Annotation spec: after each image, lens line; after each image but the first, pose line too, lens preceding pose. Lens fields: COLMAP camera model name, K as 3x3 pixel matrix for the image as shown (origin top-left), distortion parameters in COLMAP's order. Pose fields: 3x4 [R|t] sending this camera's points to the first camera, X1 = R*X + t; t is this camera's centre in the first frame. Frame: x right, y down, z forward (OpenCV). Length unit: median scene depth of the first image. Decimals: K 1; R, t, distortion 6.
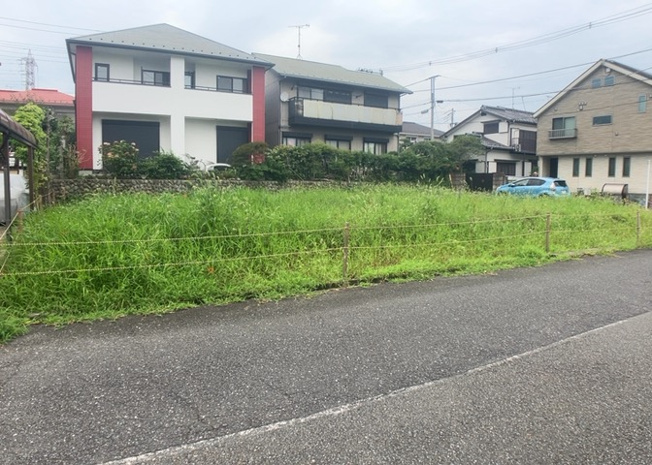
lens RADIAL K [[428.2, 0, 326.6], [0, 428.2, 209.7], [0, 0, 1]] dist [-0.086213, 0.003019]
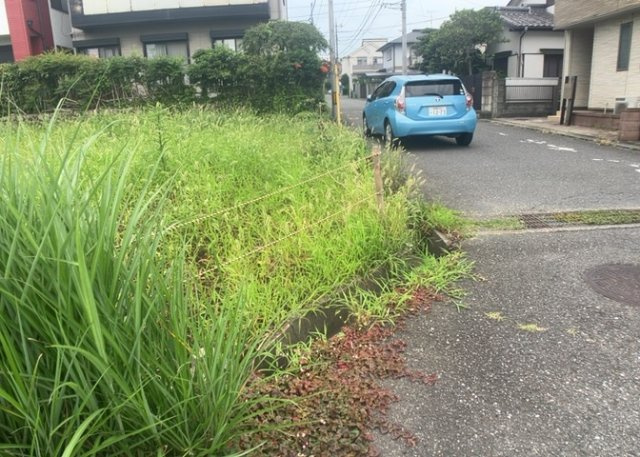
lens RADIAL K [[420.4, 0, 311.1], [0, 420.4, 220.2], [0, 0, 1]] dist [-0.086213, 0.003019]
pose [[0.888397, 0.077987, -0.452402, 0.571486], [0.017834, 0.978858, 0.203761, -0.020602], [0.458729, -0.189089, 0.868224, 0.542966]]
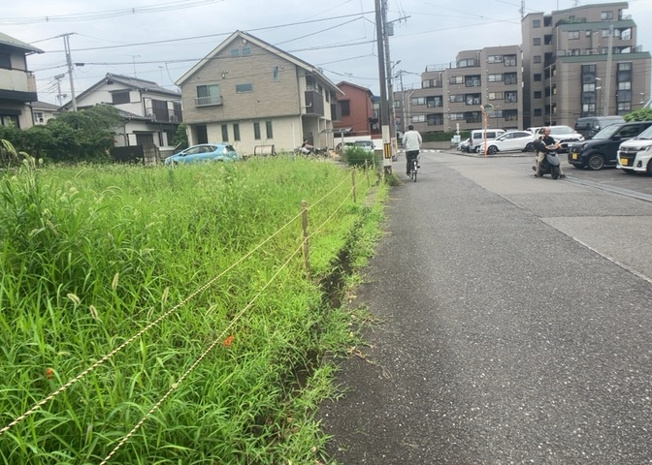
lens RADIAL K [[428.2, 0, 313.4], [0, 428.2, 215.1], [0, 0, 1]] dist [-0.086213, 0.003019]
pose [[0.638786, -0.179283, 0.748205, -0.114369], [0.125242, 0.983731, 0.128793, -0.008718], [-0.759122, 0.011436, 0.650847, 0.135726]]
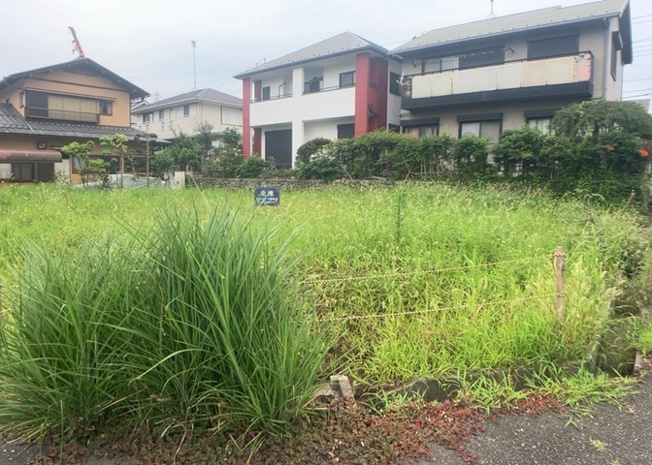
lens RADIAL K [[428.2, 0, 323.2], [0, 428.2, 230.5], [0, 0, 1]] dist [-0.086213, 0.003019]
pose [[0.370326, 0.102418, -0.923238, 0.624147], [-0.070892, 0.994121, 0.081846, -0.027496], [0.926193, 0.035140, 0.375409, 0.553505]]
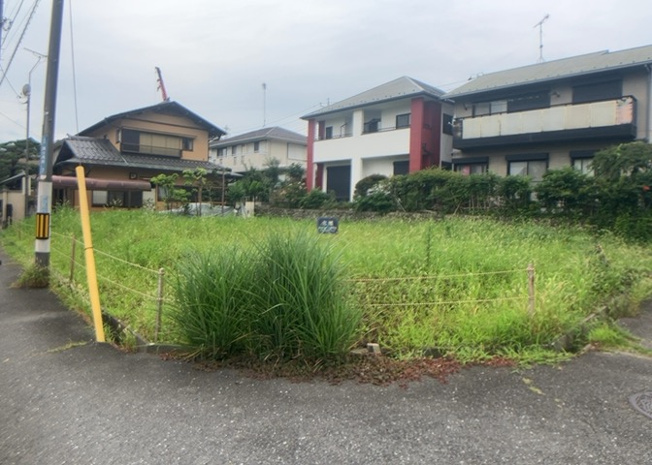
lens RADIAL K [[428.2, 0, 317.7], [0, 428.2, 222.4], [0, 0, 1]] dist [-0.086213, 0.003019]
pose [[0.227002, 0.025269, -0.973566, 0.697251], [-0.096114, 0.995364, 0.003424, -0.027097], [0.969140, 0.092796, 0.228379, 0.532726]]
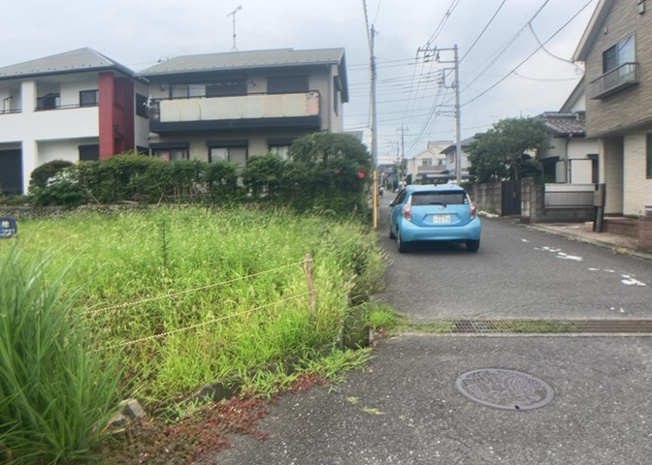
lens RADIAL K [[428.2, 0, 321.7], [0, 428.2, 220.8], [0, 0, 1]] dist [-0.086213, 0.003019]
pose [[0.811413, 0.004016, -0.584459, 0.634074], [-0.017175, 0.999708, -0.016975, -0.027321], [0.584220, 0.023812, 0.811246, 0.538221]]
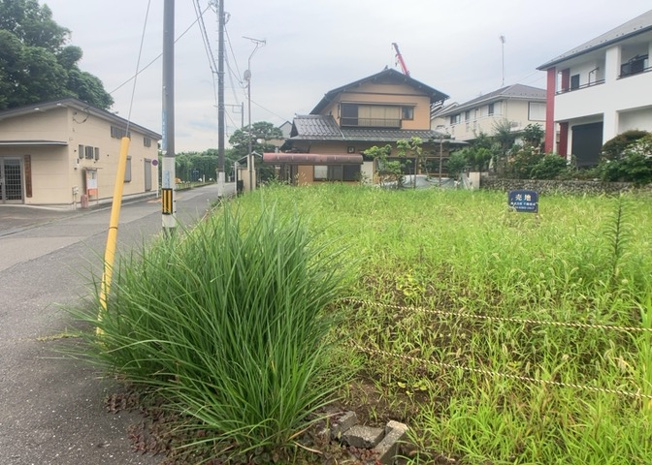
lens RADIAL K [[428.2, 0, 320.8], [0, 428.2, 225.5], [0, 0, 1]] dist [-0.086213, 0.003019]
pose [[-0.345870, 0.092006, -0.933761, 0.610480], [-0.073220, 0.989499, 0.124619, -0.034064], [0.935421, 0.111472, -0.335501, 0.621821]]
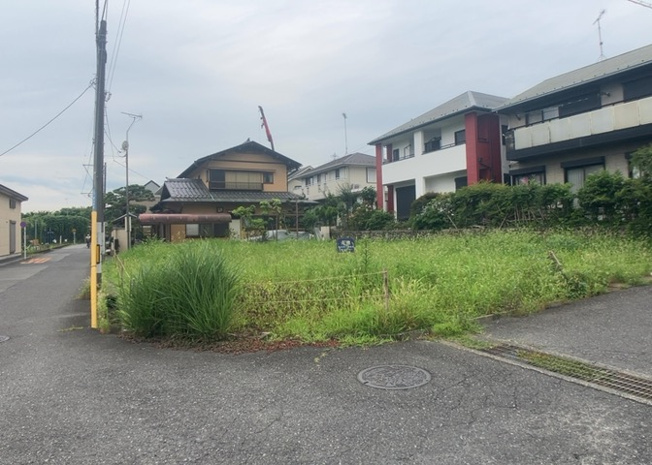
lens RADIAL K [[428.2, 0, 320.8], [0, 428.2, 238.3], [0, 0, 1]] dist [-0.086213, 0.003019]
pose [[-0.038952, 0.003358, -0.999235, 0.769369], [-0.046070, 0.998925, 0.005153, -0.032257], [0.998178, 0.046236, -0.038756, 0.650267]]
